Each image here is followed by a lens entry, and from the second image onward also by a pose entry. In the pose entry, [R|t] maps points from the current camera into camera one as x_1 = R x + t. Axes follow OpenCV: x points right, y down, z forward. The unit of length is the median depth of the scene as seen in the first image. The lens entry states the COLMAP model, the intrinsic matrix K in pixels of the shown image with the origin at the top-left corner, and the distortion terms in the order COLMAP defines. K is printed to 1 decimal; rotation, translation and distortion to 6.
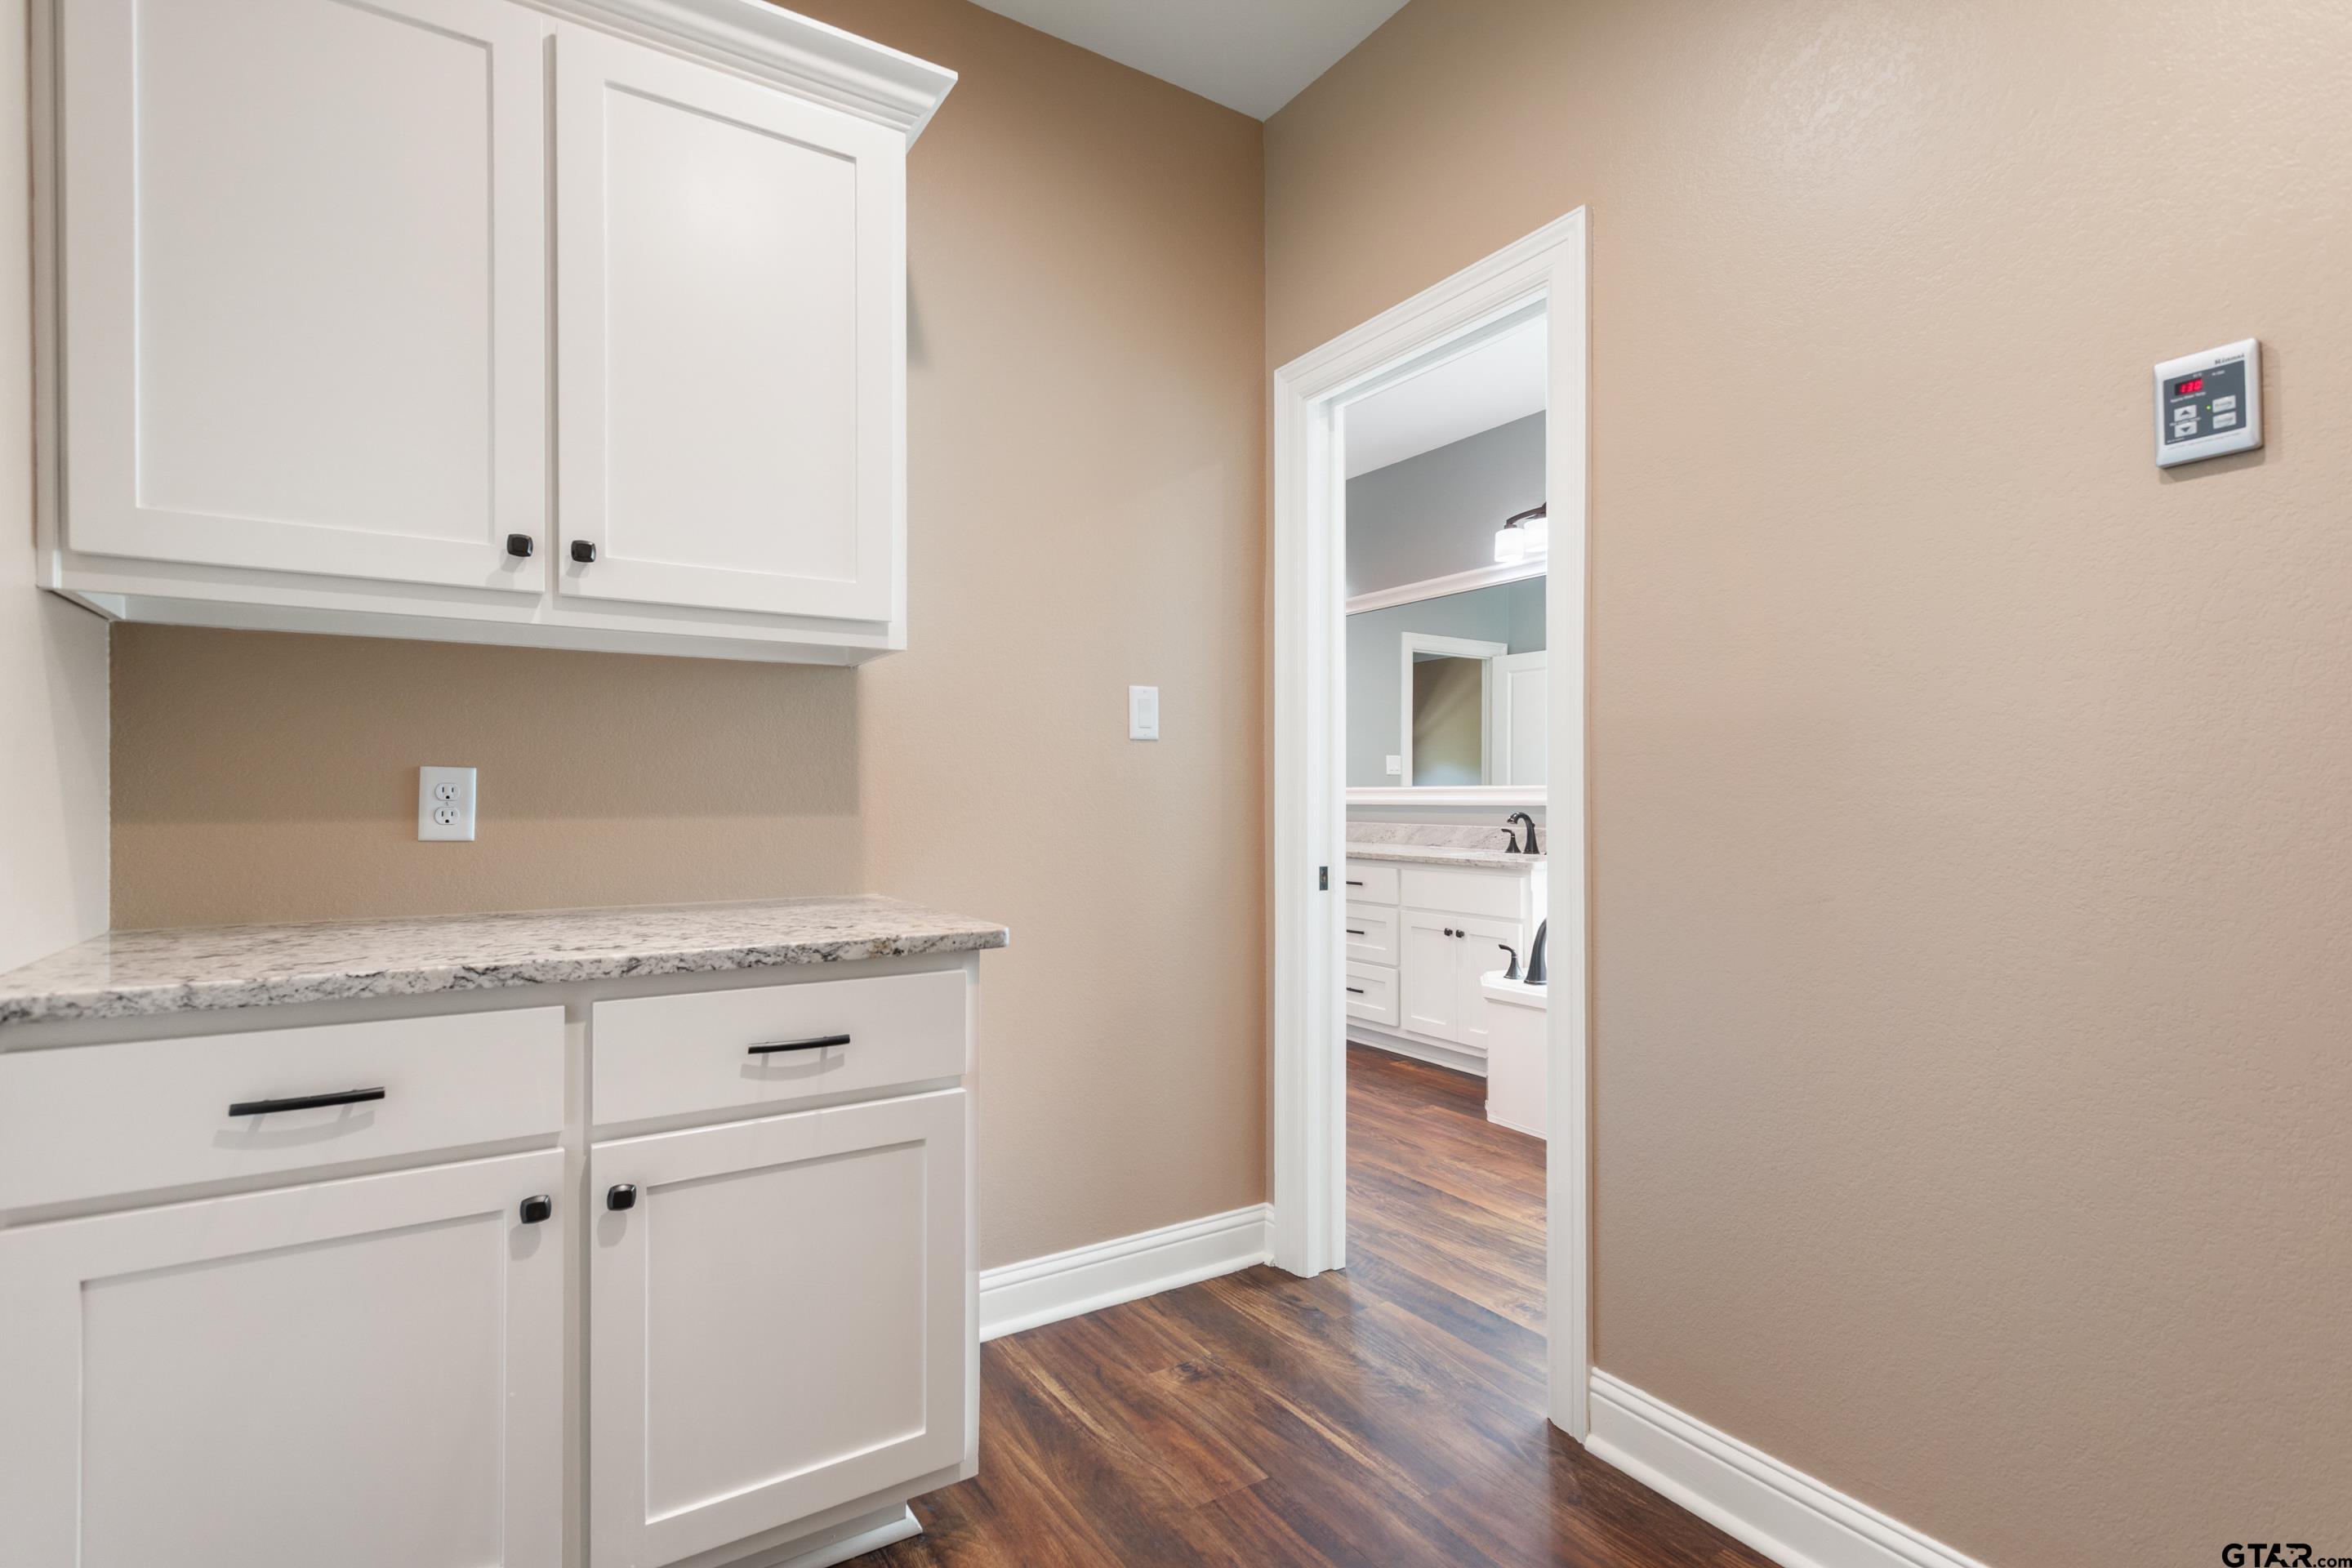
lens RADIAL K [[1111.6, 0, 1197.0], [0, 1111.6, 792.6], [0, 0, 1]] dist [0.002686, -0.000366]
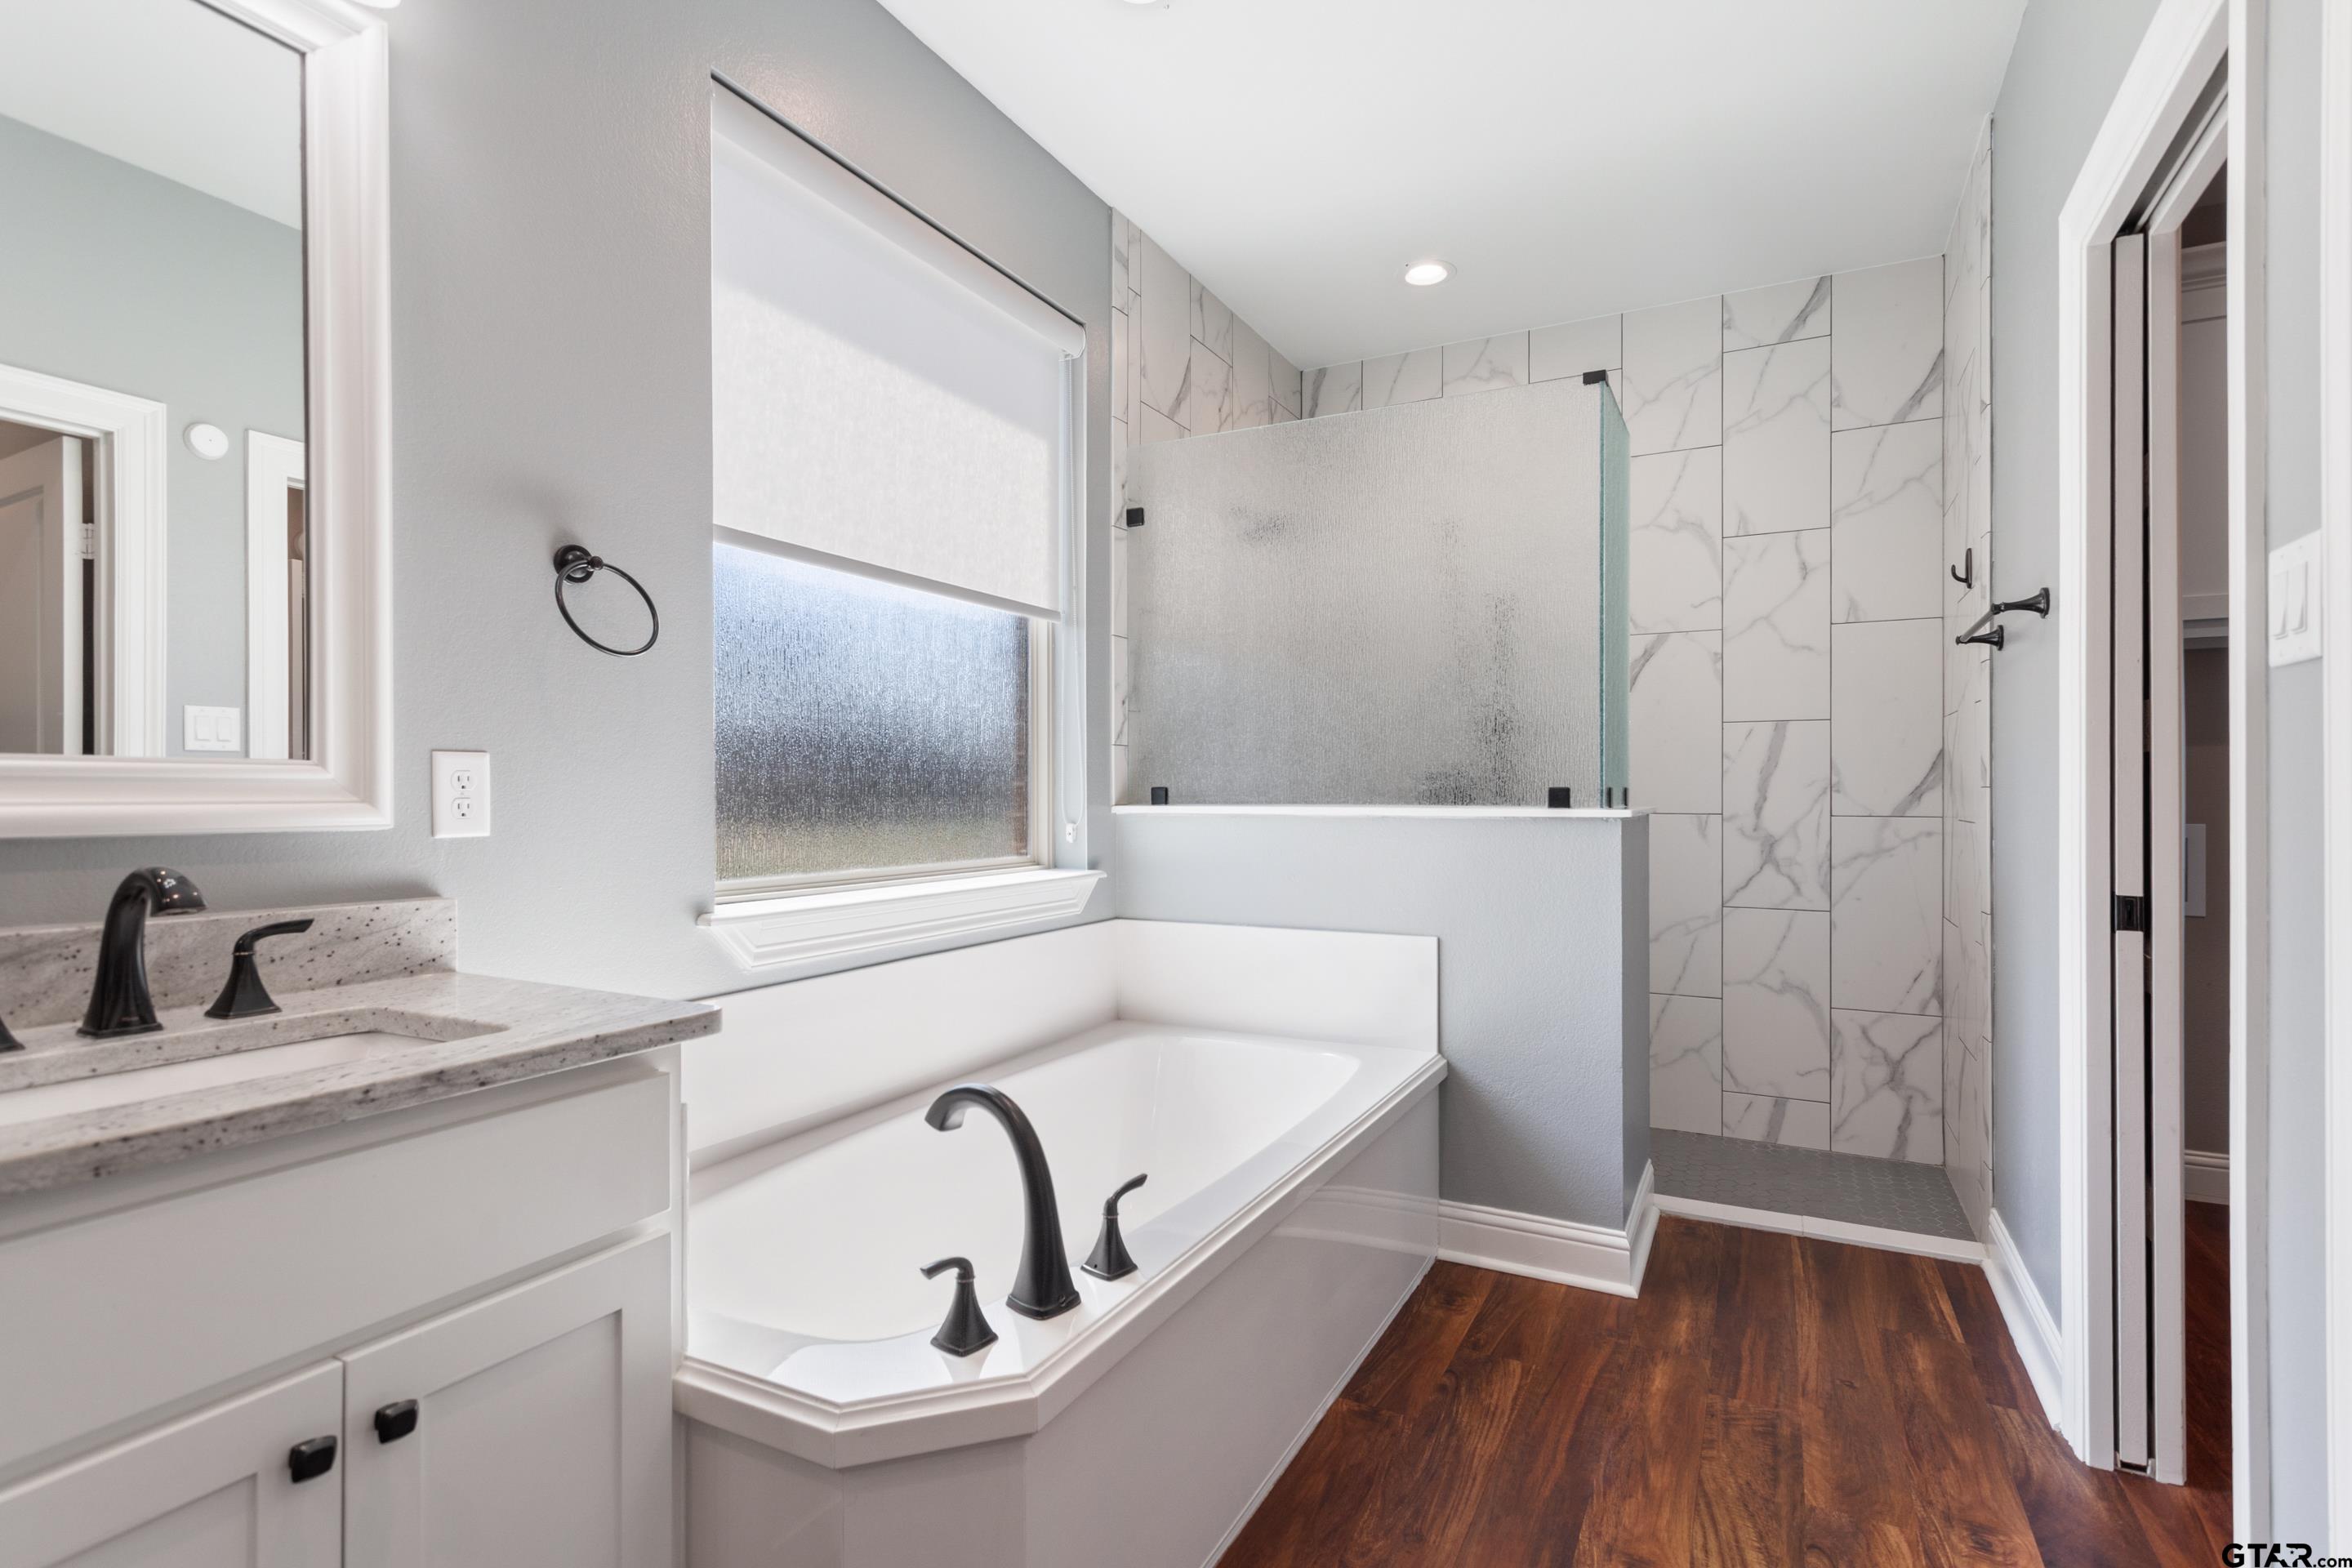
lens RADIAL K [[1111.6, 0, 1174.1], [0, 1111.6, 795.1], [0, 0, 1]] dist [0.002686, -0.000366]
pose [[-0.485659, 0.004231, 0.874138, -0.032084], [0.000083, 0.999989, -0.004794, 0.003589], [-0.874149, -0.002256, -0.485653, 0.932861]]
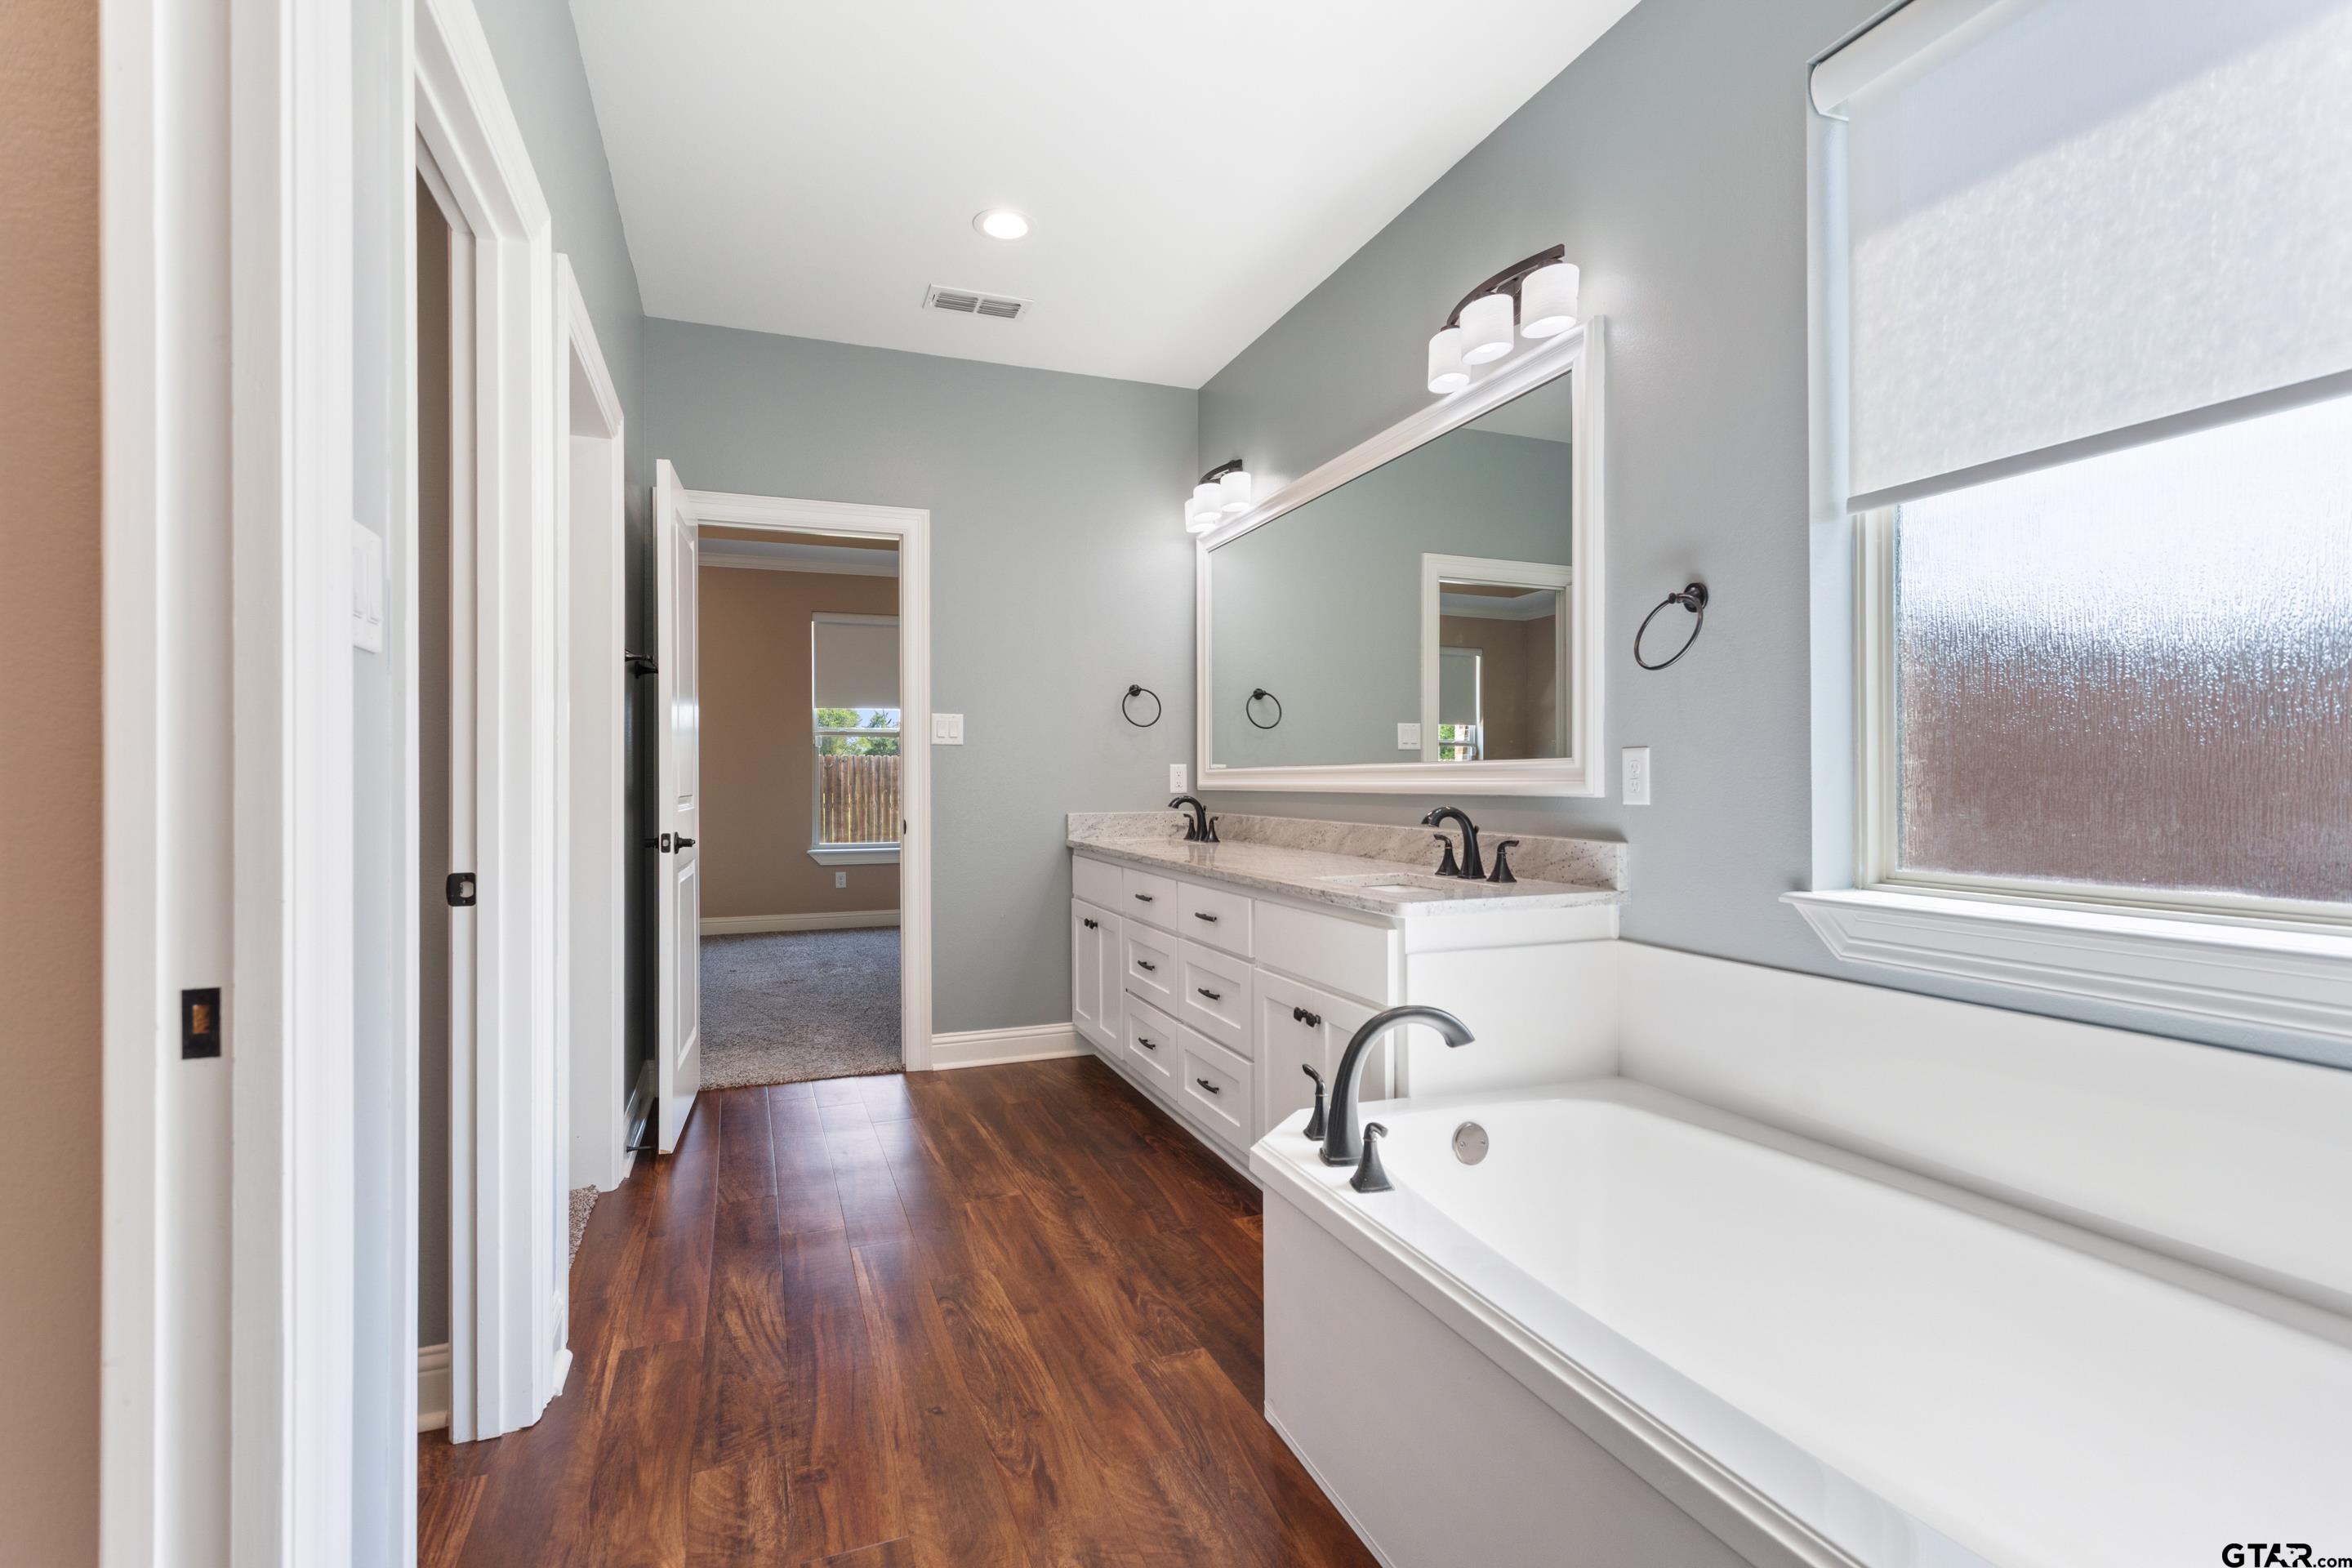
lens RADIAL K [[1111.6, 0, 1231.9], [0, 1111.6, 777.7], [0, 0, 1]] dist [0.002686, -0.000366]
pose [[0.986882, -0.000821, -0.161444, 0.276287], [0.001224, 0.999996, 0.002397, 0.000943], [0.161441, -0.002563, 0.986879, 0.410101]]
